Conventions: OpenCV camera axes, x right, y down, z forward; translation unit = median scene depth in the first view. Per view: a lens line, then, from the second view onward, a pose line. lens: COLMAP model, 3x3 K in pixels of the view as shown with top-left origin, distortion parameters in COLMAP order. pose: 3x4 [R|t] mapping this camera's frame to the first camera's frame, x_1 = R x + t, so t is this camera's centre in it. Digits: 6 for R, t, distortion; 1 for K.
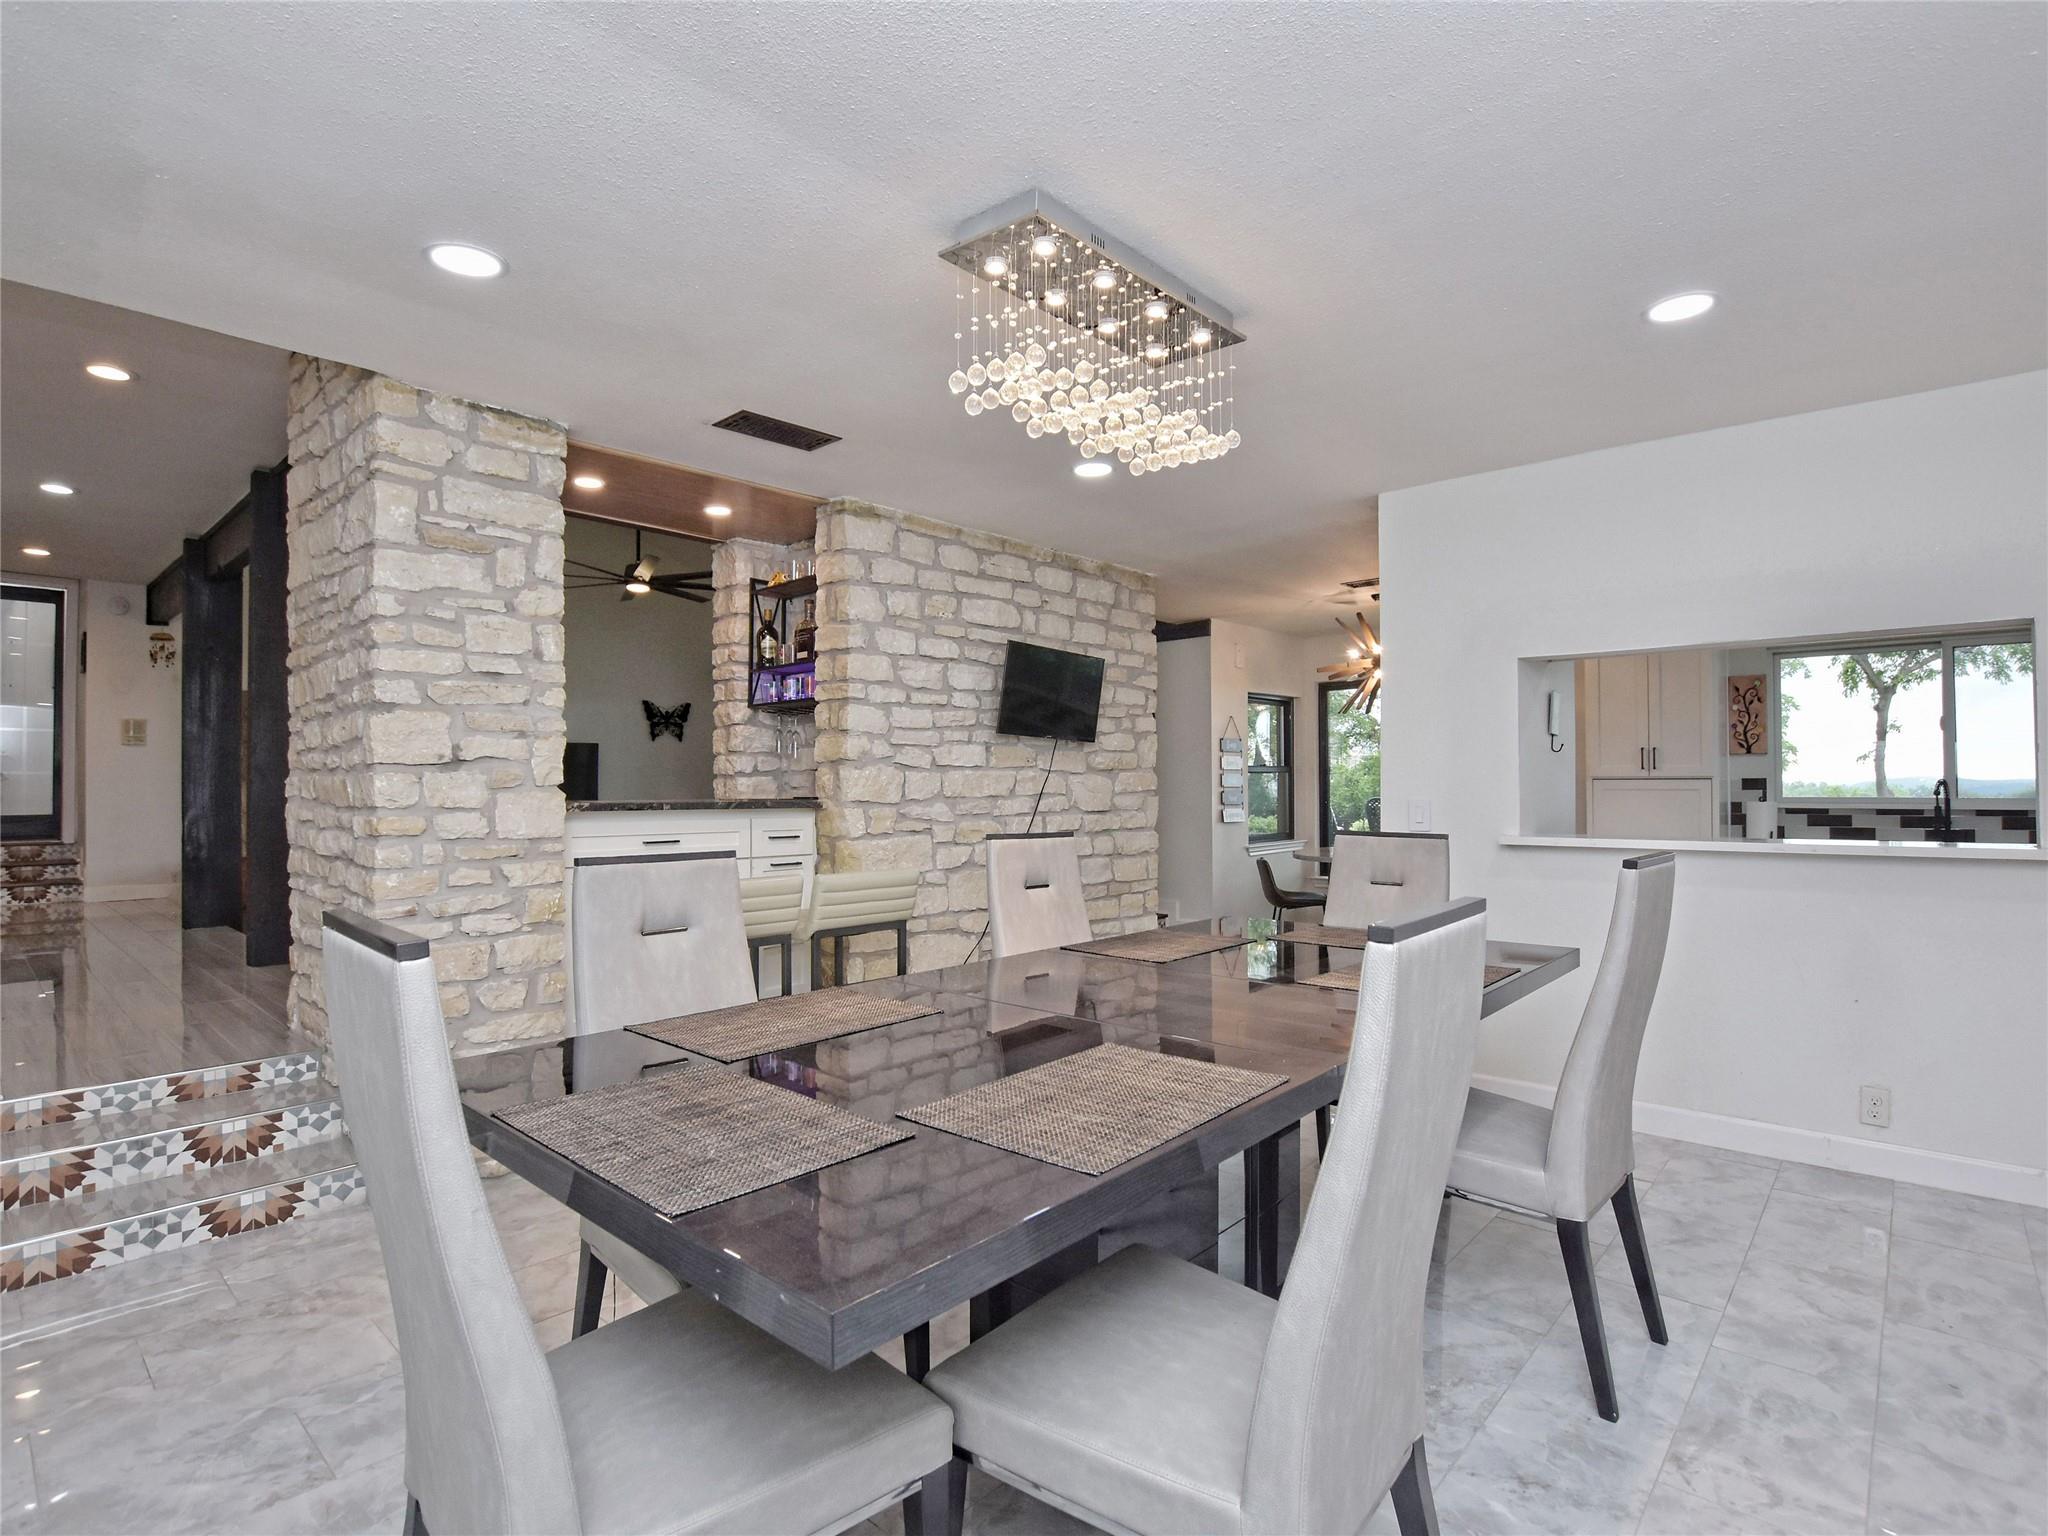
lens RADIAL K [[1017.4, 0, 1018.9], [0, 1017.4, 770.5], [0, 0, 1]] dist [-0.031836, 0.002065]
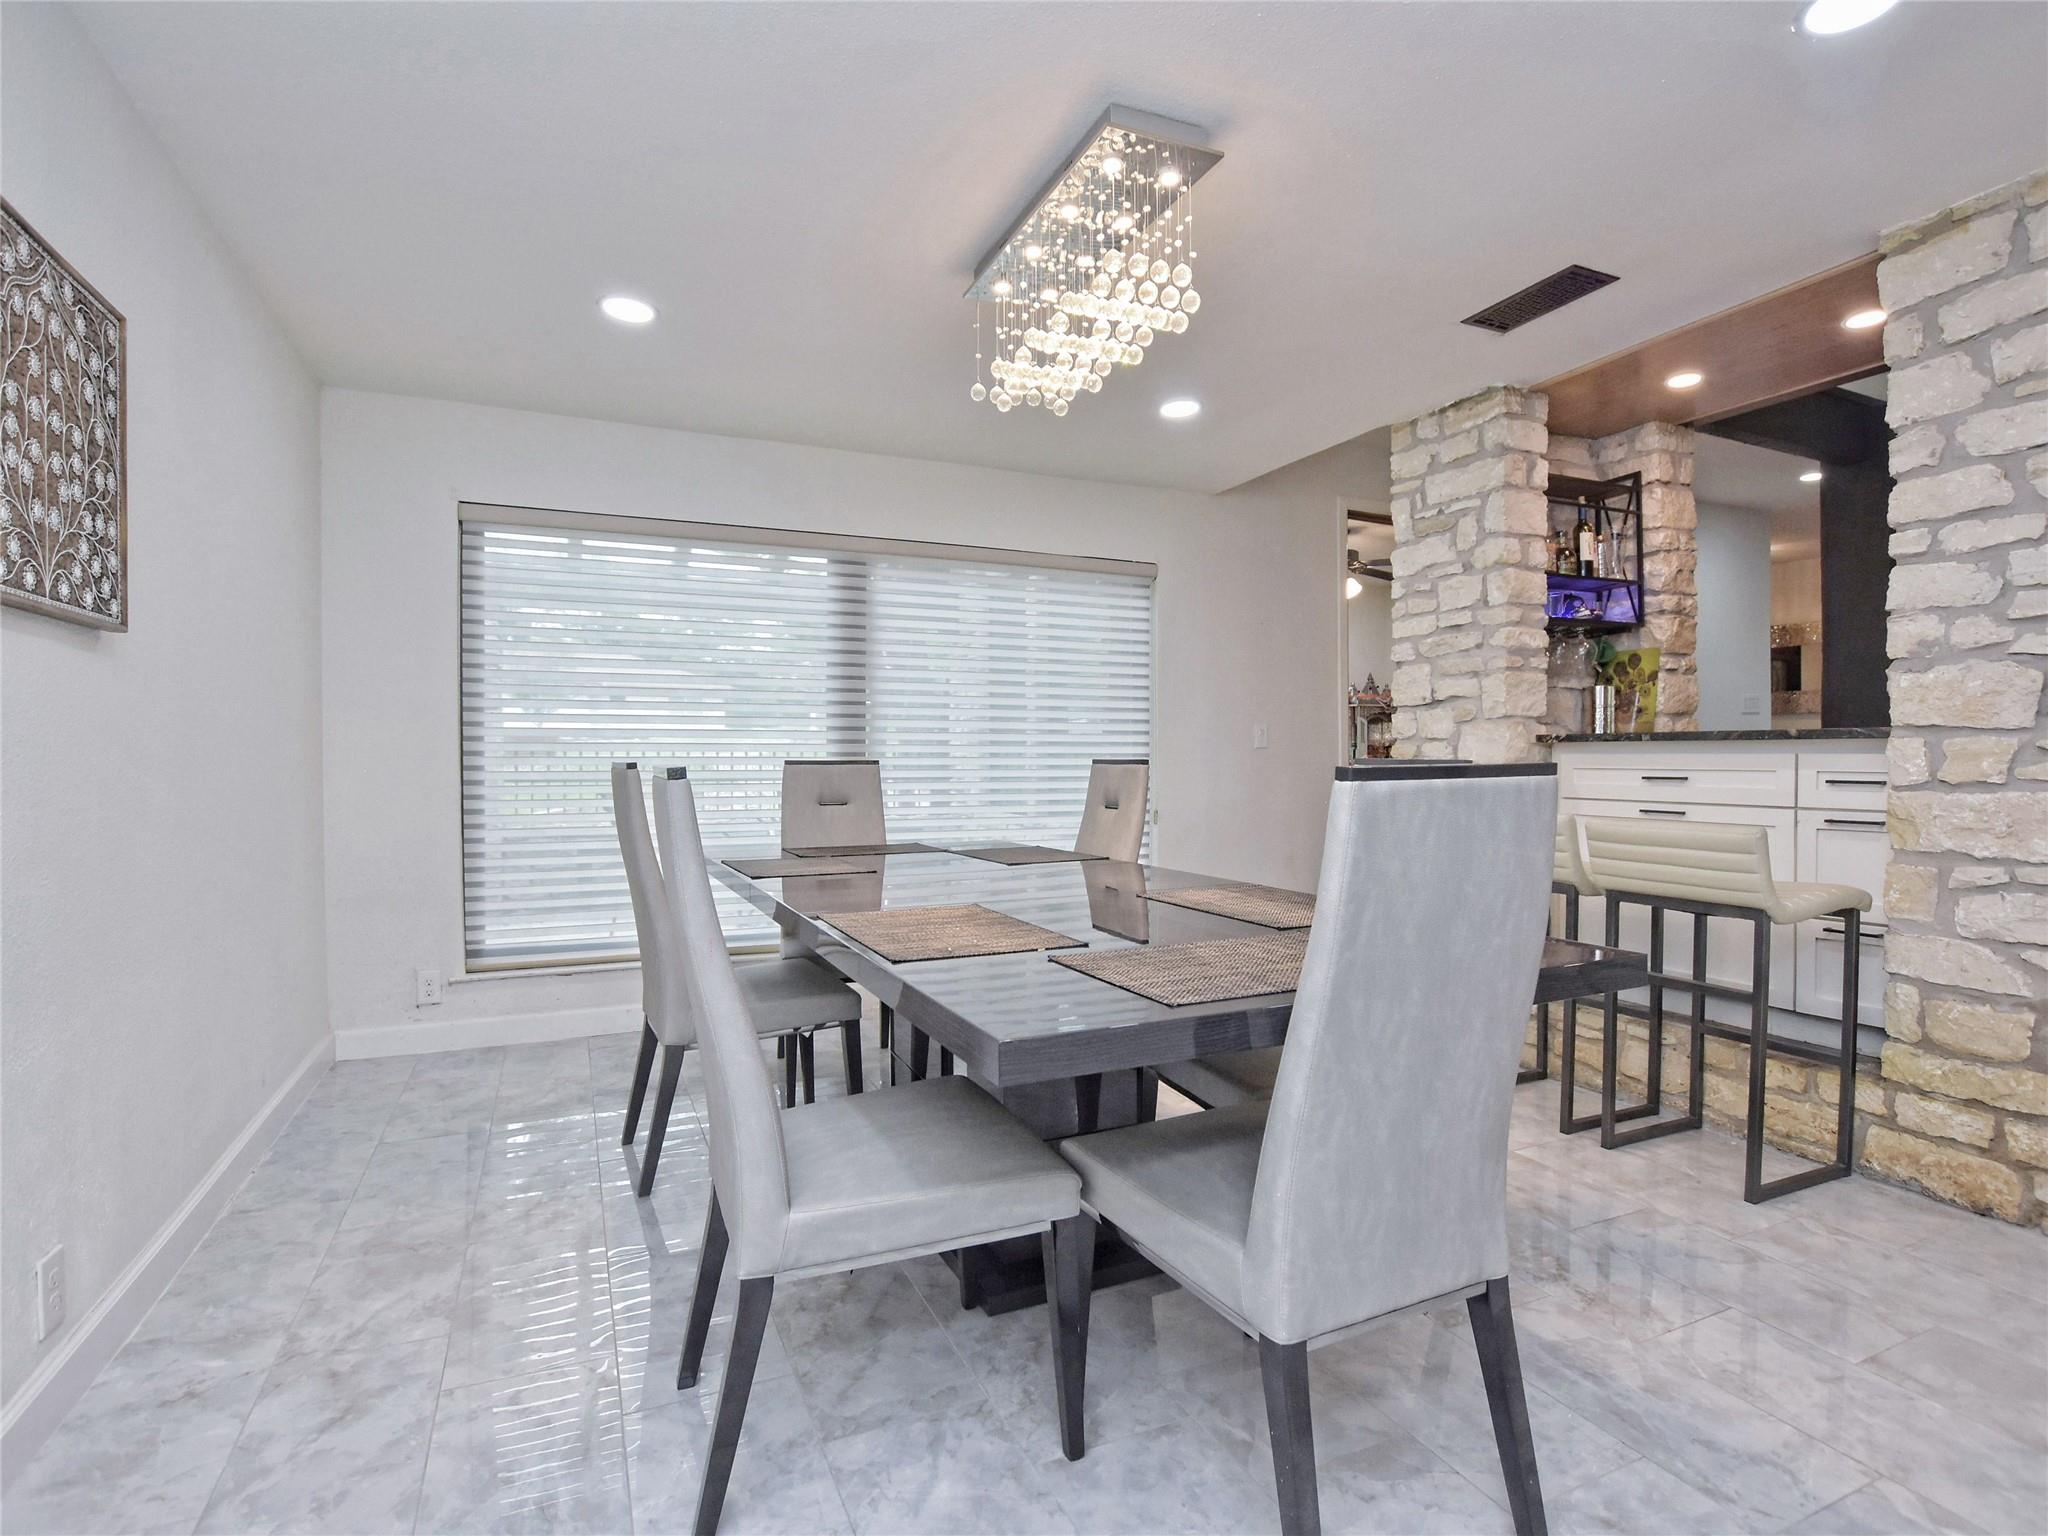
lens RADIAL K [[1017.4, 0, 1018.9], [0, 1017.4, 770.5], [0, 0, 1]] dist [-0.031836, 0.002065]
pose [[-0.403082, 0.016156, -0.915021, 0.782312], [0.019795, 0.999764, 0.008932, 0.053894], [0.914950, -0.014512, -0.403307, 0.997590]]
